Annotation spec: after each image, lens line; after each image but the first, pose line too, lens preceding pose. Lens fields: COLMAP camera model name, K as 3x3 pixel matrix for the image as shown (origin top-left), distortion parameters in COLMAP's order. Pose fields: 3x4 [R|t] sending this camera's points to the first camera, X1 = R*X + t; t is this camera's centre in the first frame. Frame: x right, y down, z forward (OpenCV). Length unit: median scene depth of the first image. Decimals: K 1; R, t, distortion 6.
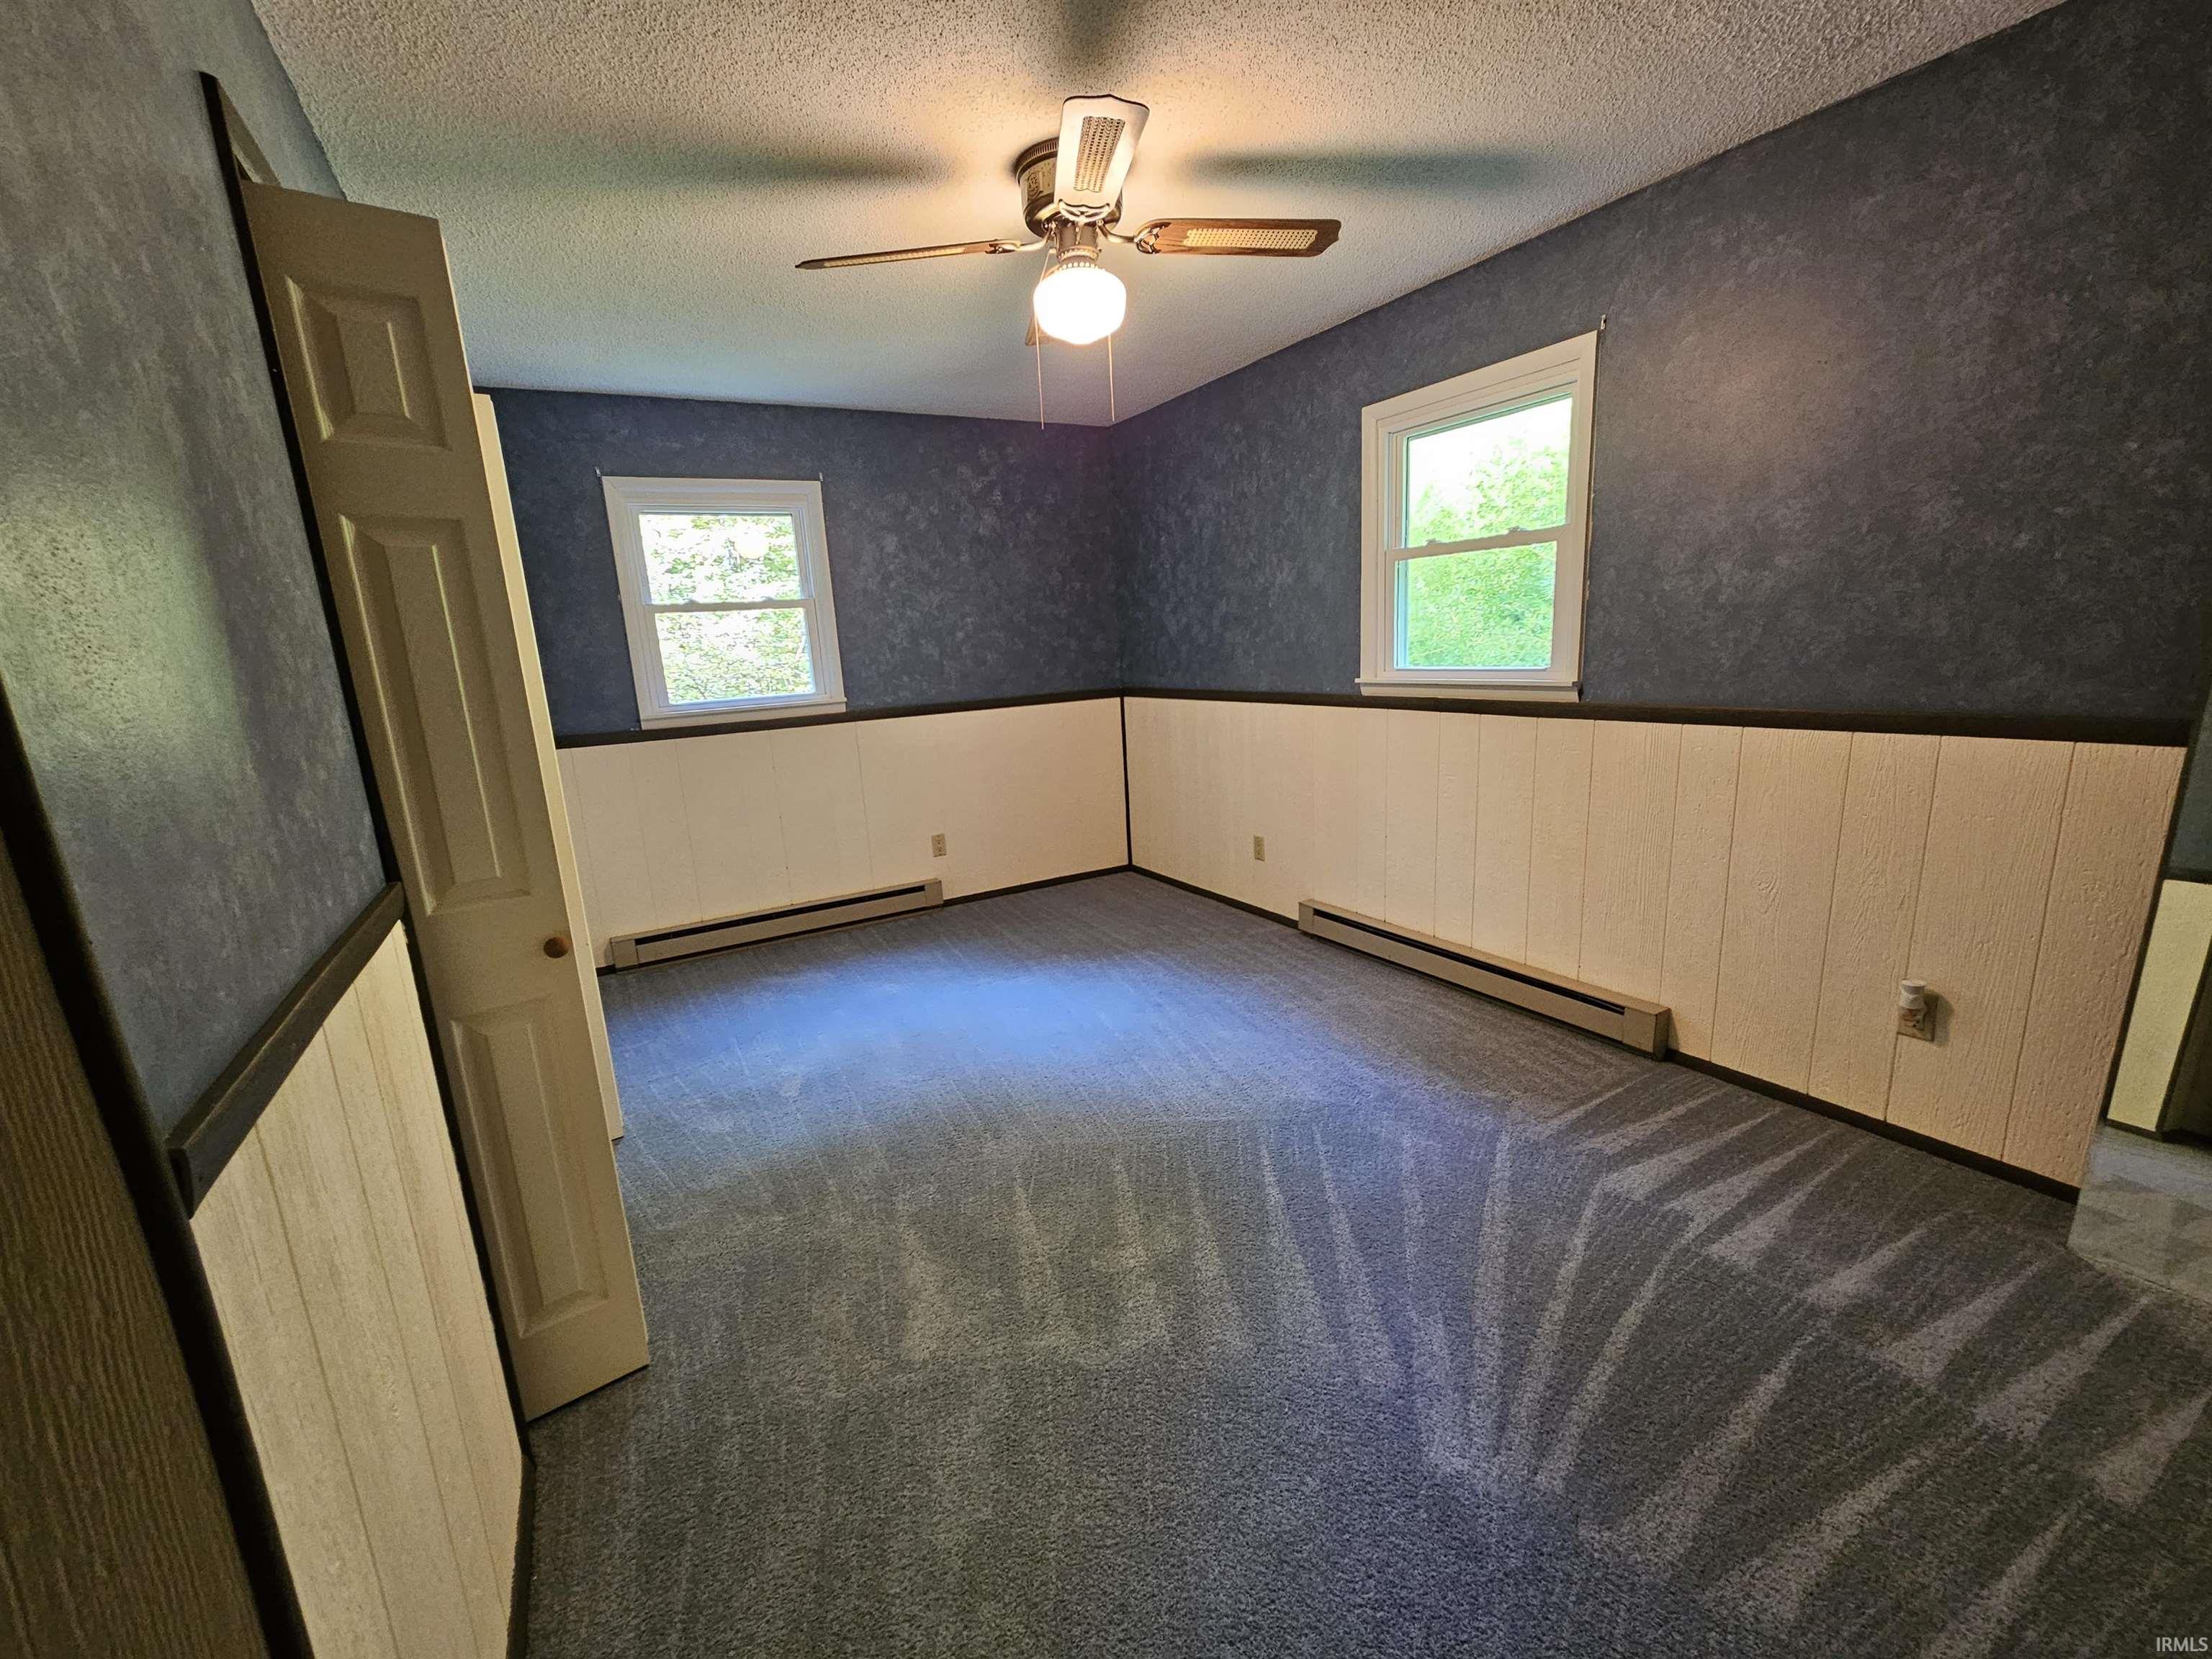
lens RADIAL K [[893.1, 0, 1106.0], [0, 893.1, 829.5], [0, 0, 1]] dist [0.012122, 0.000012]
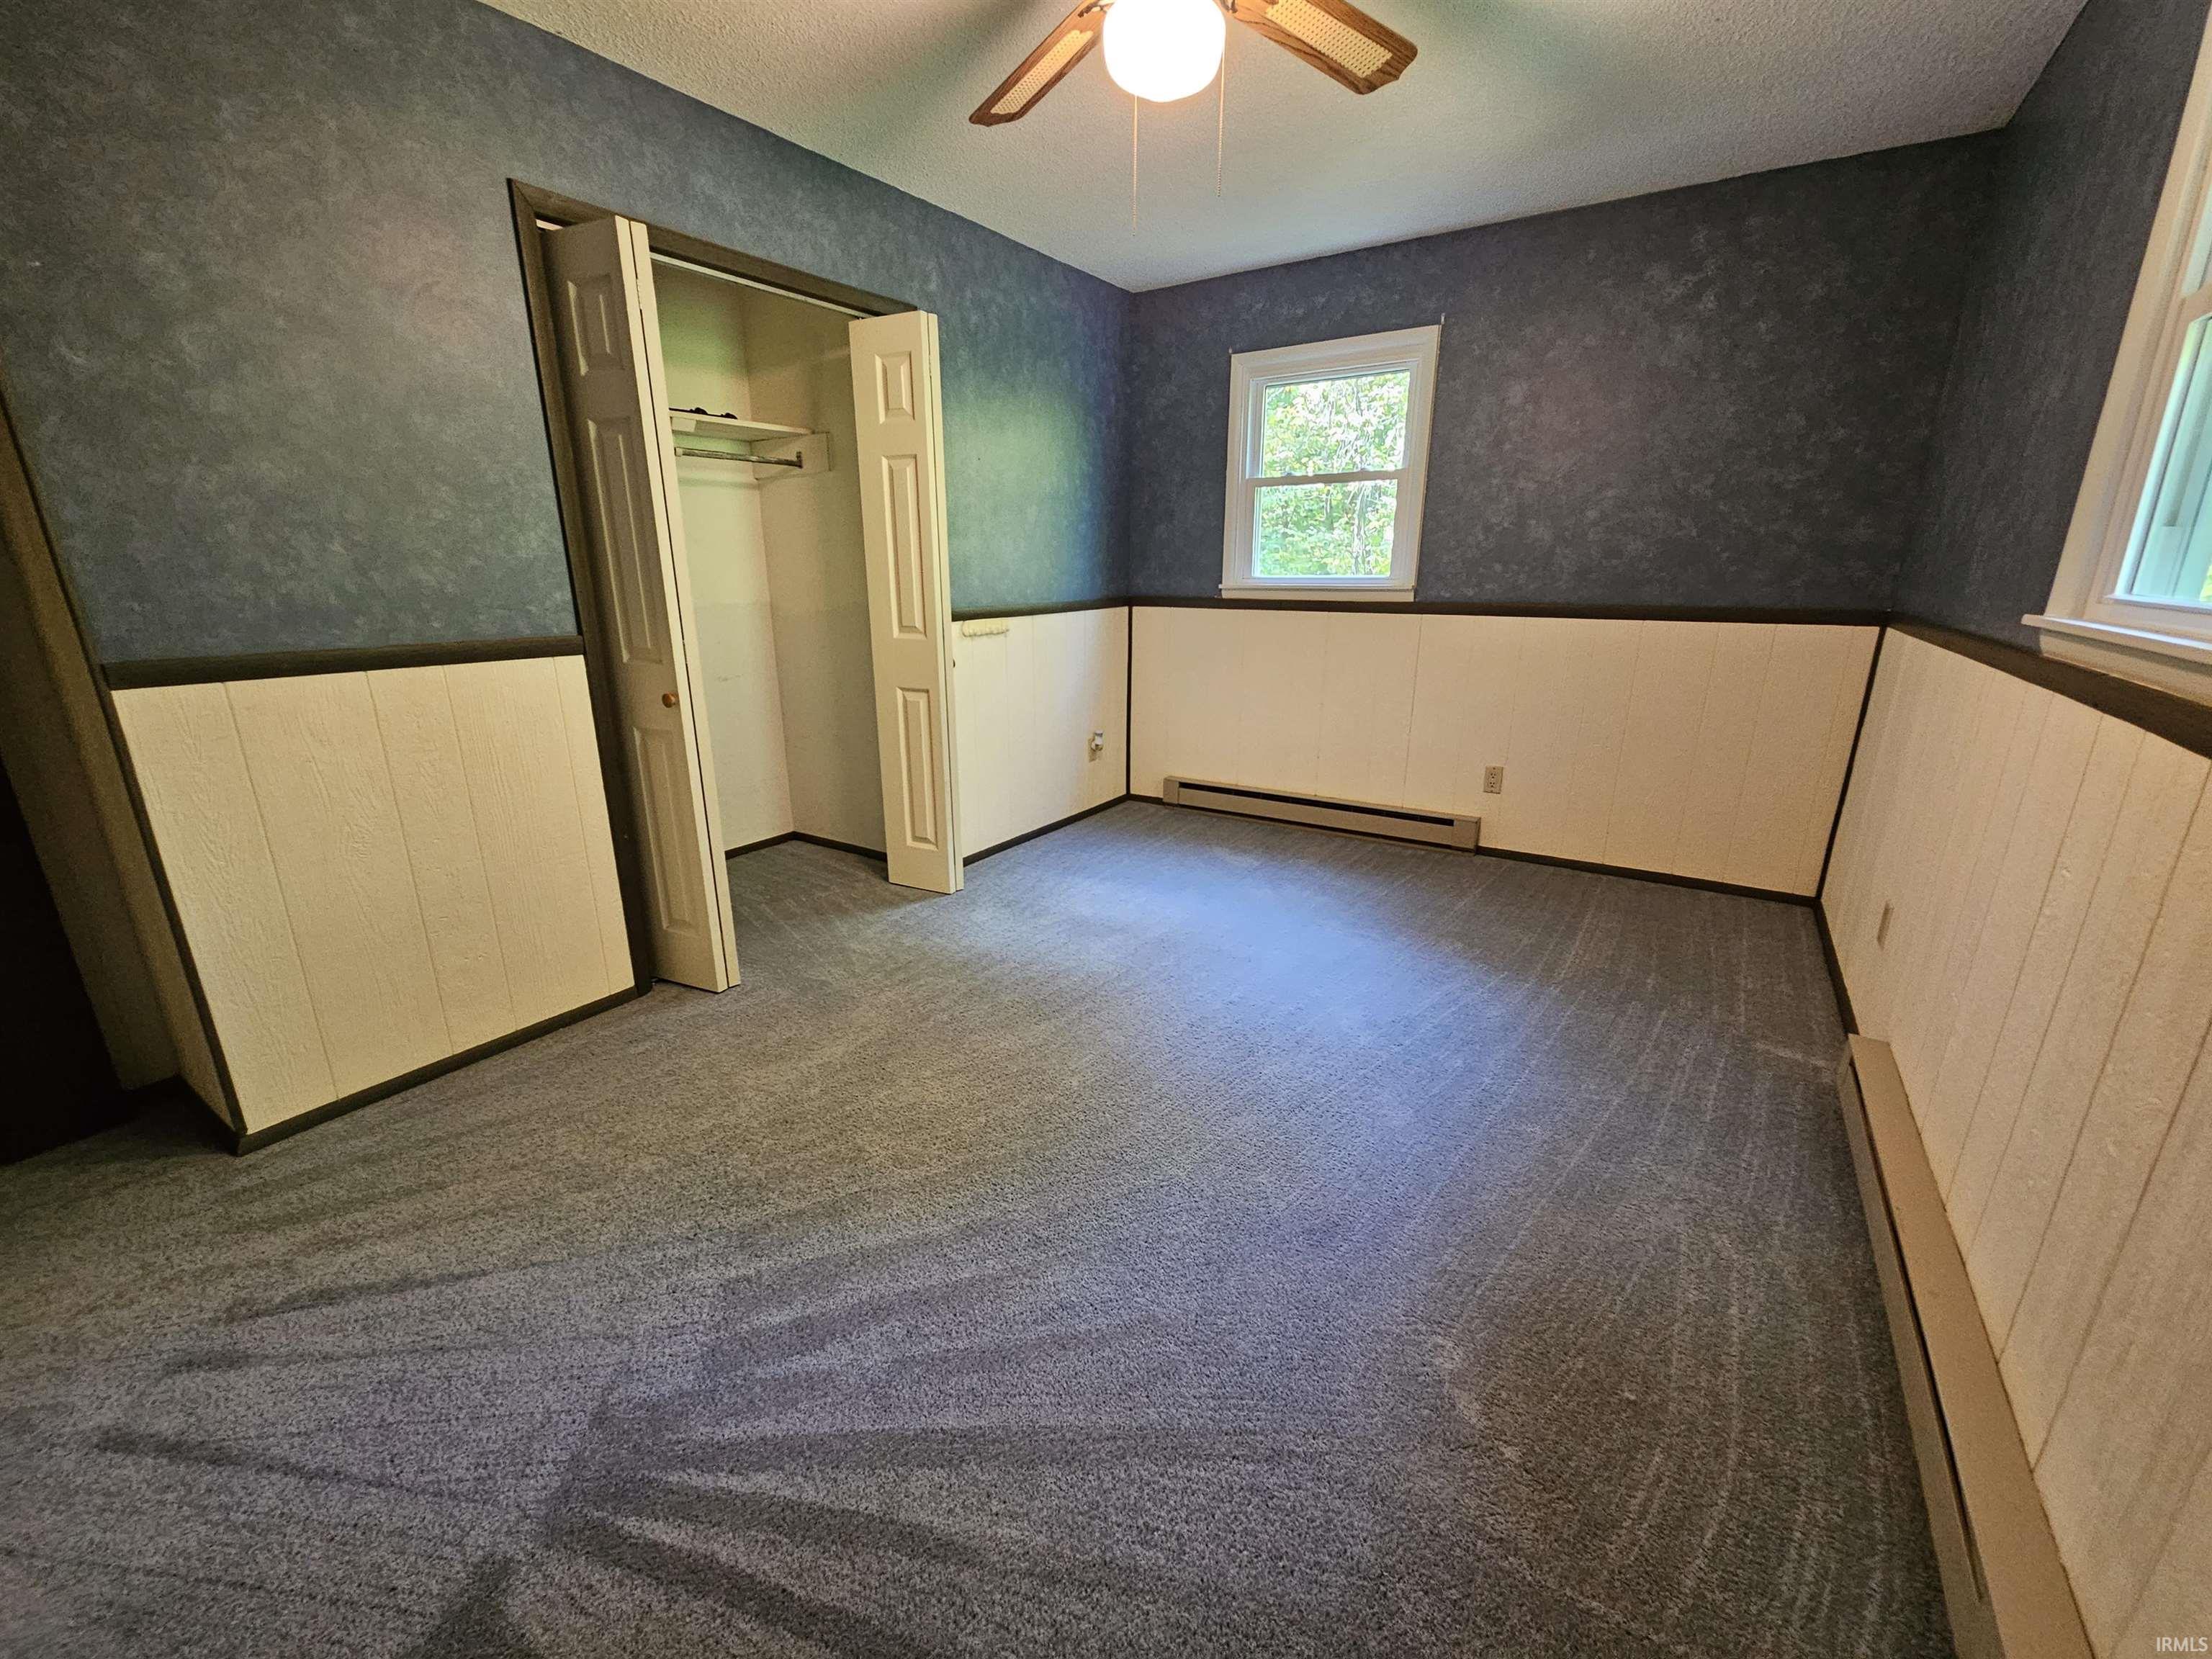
lens RADIAL K [[911.4, 0, 1100.6], [0, 911.4, 834.1], [0, 0, 1]] dist [-0.002336, -0.000158]
pose [[0.460777, 0.305640, -0.833228, 0.379862], [-0.206466, 0.949989, 0.234294, -0.060057], [0.863167, 0.064076, 0.500837, 0.298401]]
